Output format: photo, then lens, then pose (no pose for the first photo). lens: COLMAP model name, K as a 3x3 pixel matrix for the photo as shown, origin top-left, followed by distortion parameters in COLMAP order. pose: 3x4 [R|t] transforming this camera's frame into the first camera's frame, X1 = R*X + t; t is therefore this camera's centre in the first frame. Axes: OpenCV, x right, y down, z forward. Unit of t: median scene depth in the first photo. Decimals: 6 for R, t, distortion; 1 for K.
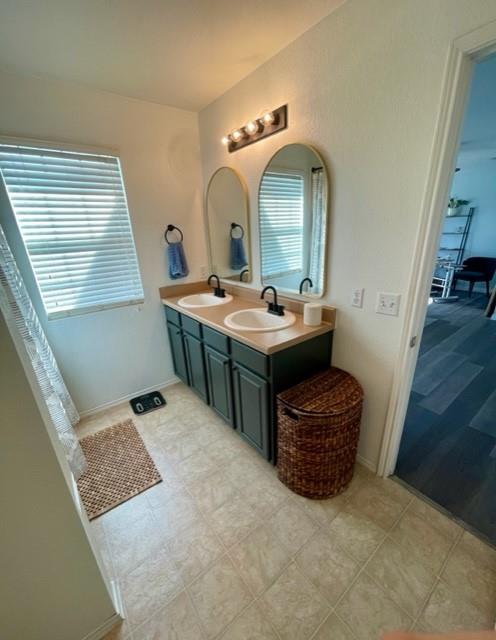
lens RADIAL K [[265.6, 0, 245.7], [0, 265.6, 333.9], [0, 0, 1]] dist [-0.014676, 0.000253]
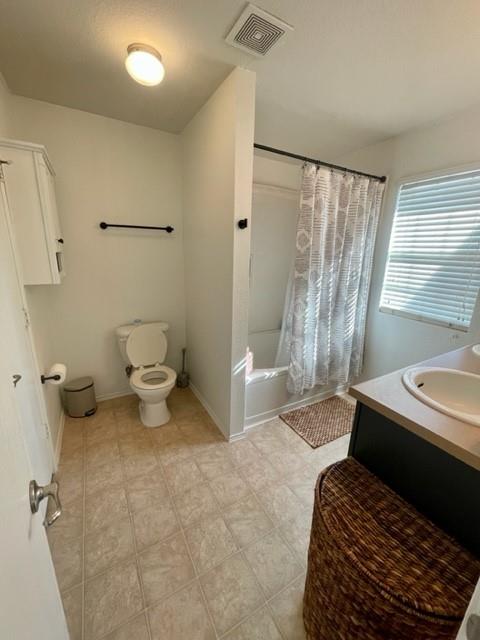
lens RADIAL K [[257.4, 0, 238.9], [0, 257.4, 317.6], [0, 0, 1]] dist [0.001069, -0.000520]
pose [[-0.149151, 0.293247, -0.944331, 0.618904], [-0.376693, 0.866148, 0.328465, -0.199378], [0.914252, 0.404714, -0.018723, 0.445802]]
